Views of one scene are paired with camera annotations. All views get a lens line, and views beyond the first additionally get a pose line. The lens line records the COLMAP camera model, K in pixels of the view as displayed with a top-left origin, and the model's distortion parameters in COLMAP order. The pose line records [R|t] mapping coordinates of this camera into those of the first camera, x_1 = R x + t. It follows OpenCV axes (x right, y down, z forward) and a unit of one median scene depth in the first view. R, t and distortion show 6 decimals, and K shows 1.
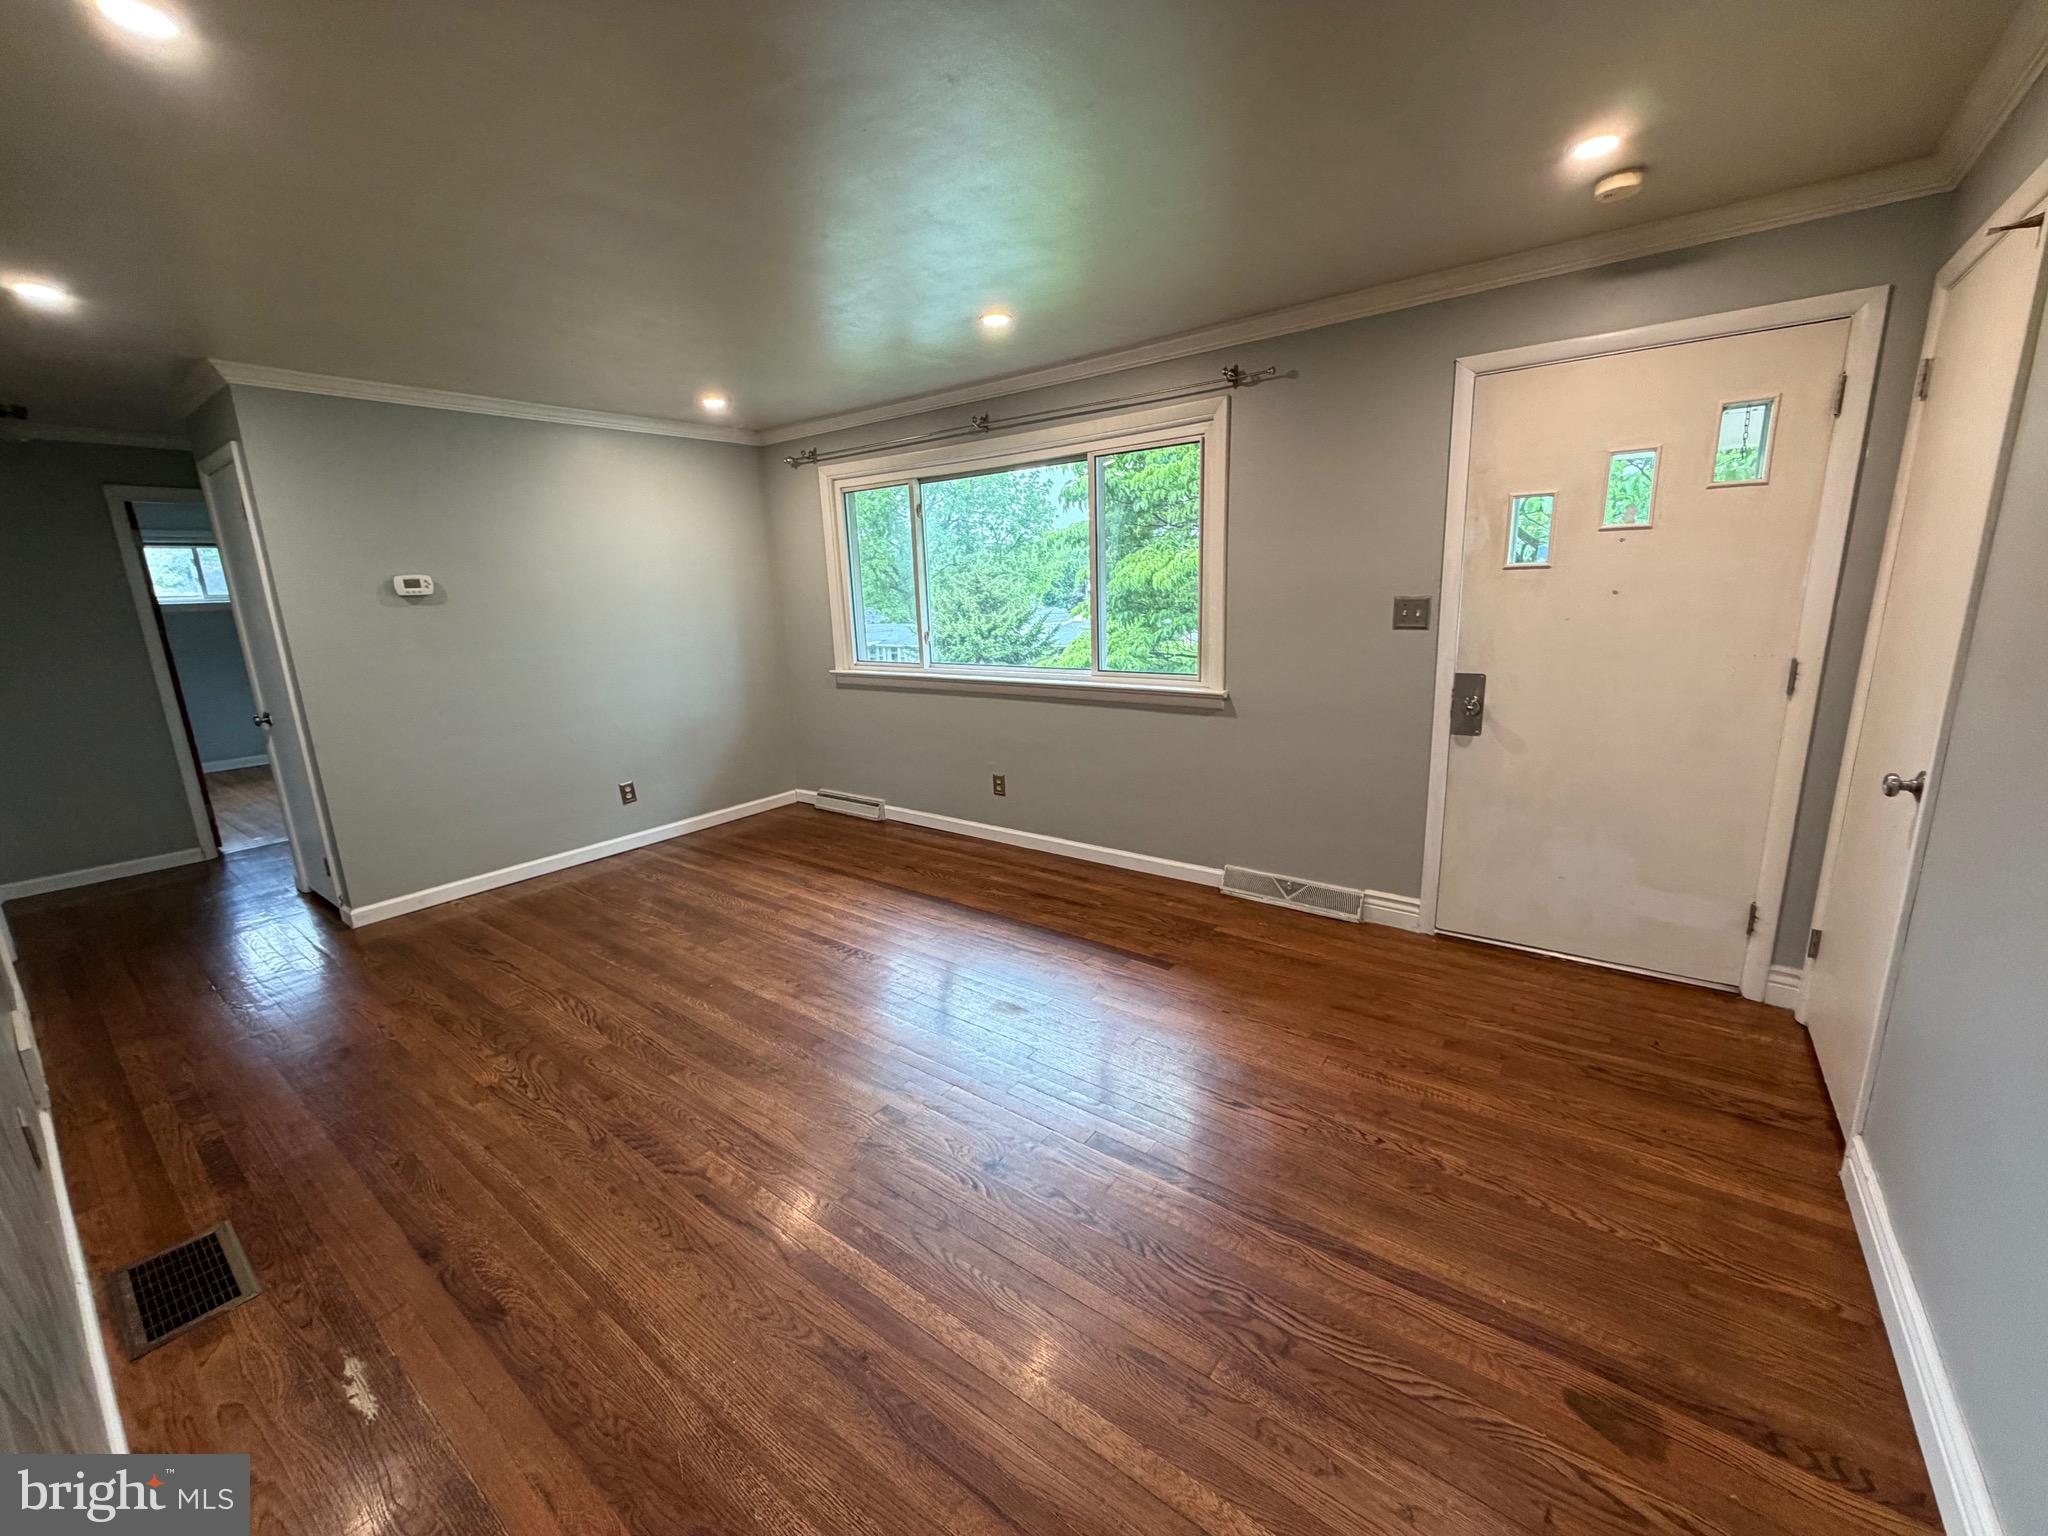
lens RADIAL K [[811.9, 0, 1018.1], [0, 811.9, 764.5], [0, 0, 1]] dist [0.000739, 0.000638]
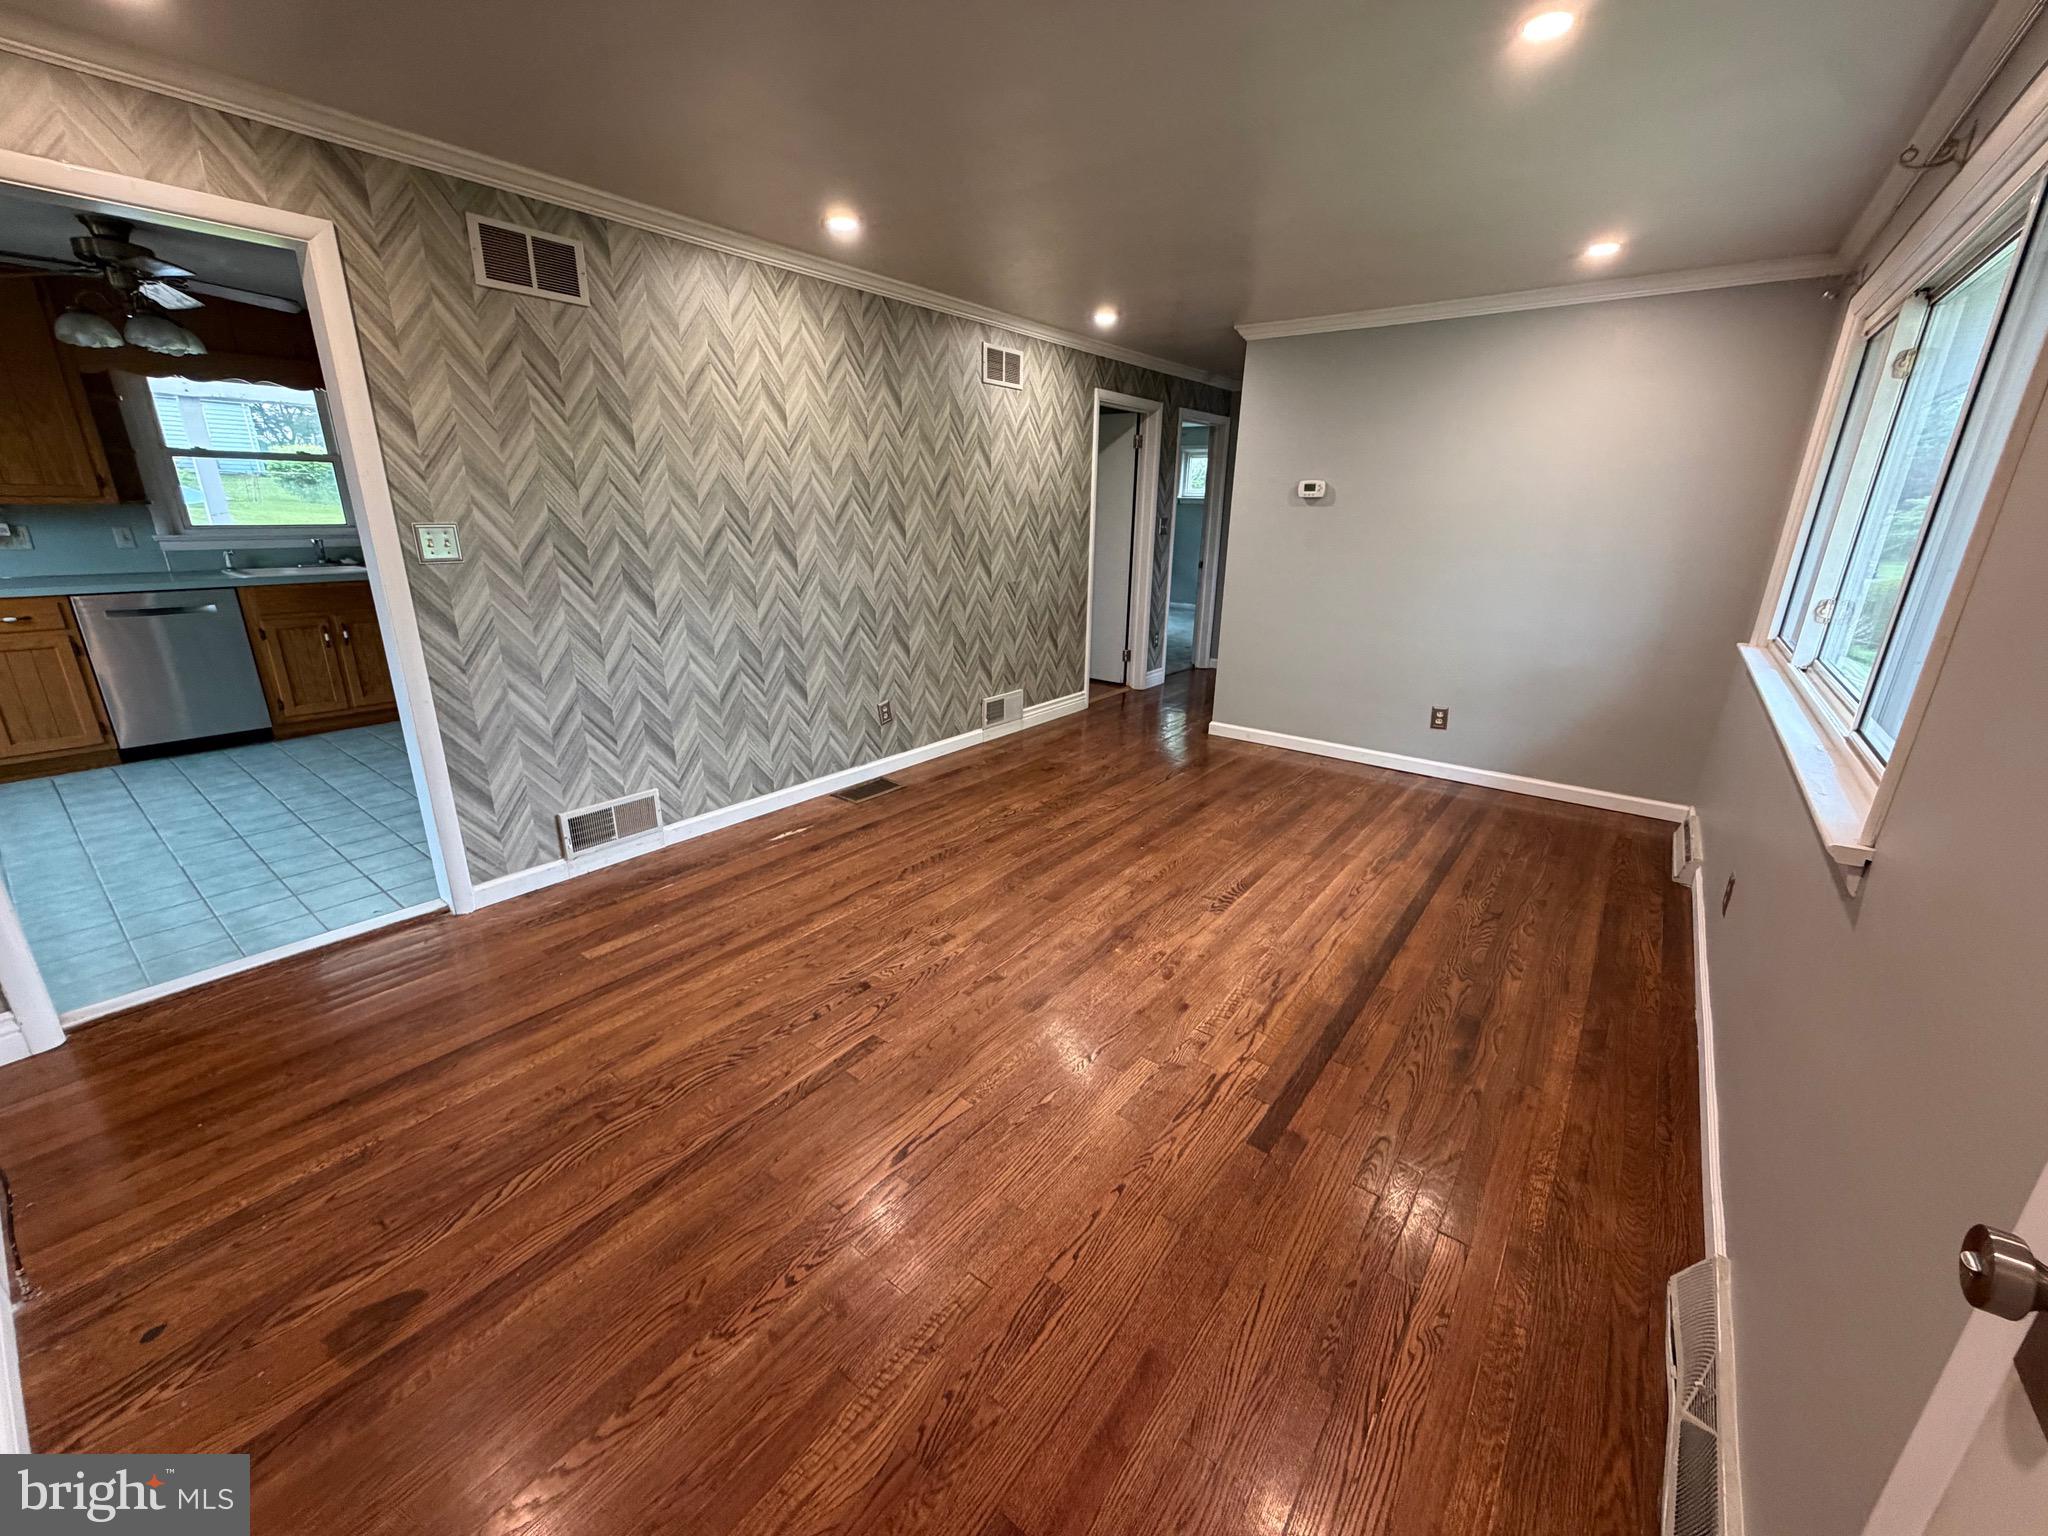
lens RADIAL K [[811.9, 0, 1028.4], [0, 811.9, 768.6], [0, 0, 1]] dist [0.000739, 0.000638]
pose [[0.005332, 0.347200, -0.937776, 0.589143], [-0.236457, 0.911632, 0.336177, -0.160510], [0.971627, 0.219951, 0.086959, 0.626060]]
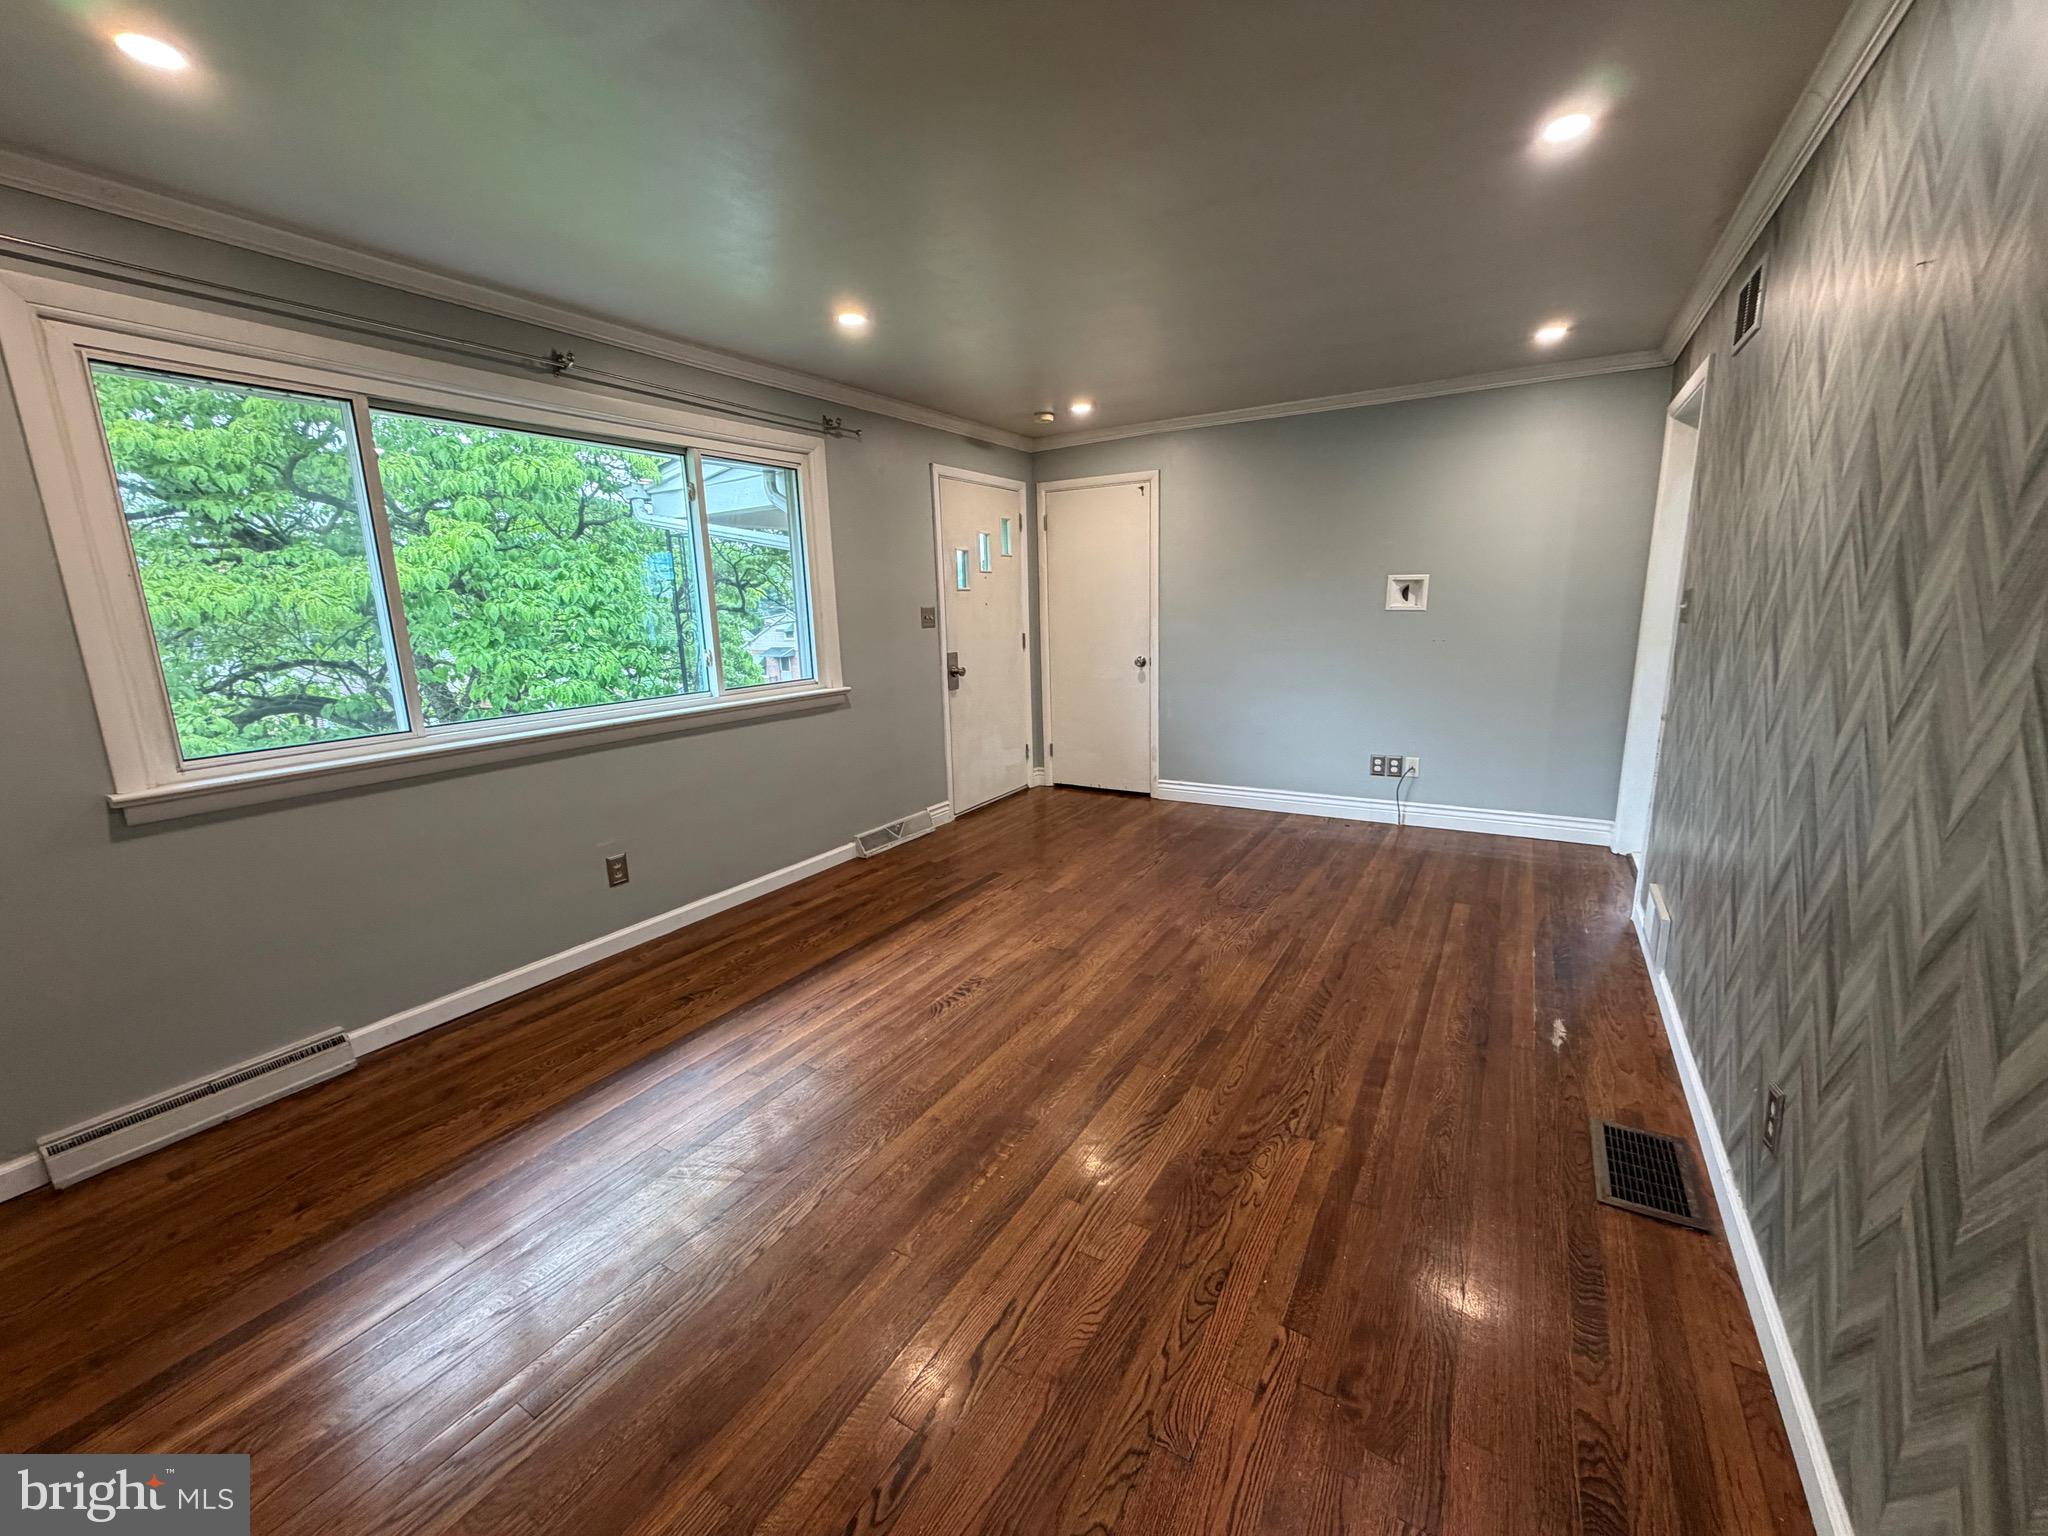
lens RADIAL K [[811.9, 0, 1017.0], [0, 811.9, 768.8], [0, 0, 1]] dist [0.000739, 0.000638]
pose [[-0.096171, -0.163965, 0.981767, -0.975449], [0.248308, 0.951203, 0.183184, -0.136118], [-0.963896, 0.261397, -0.050764, 0.875080]]
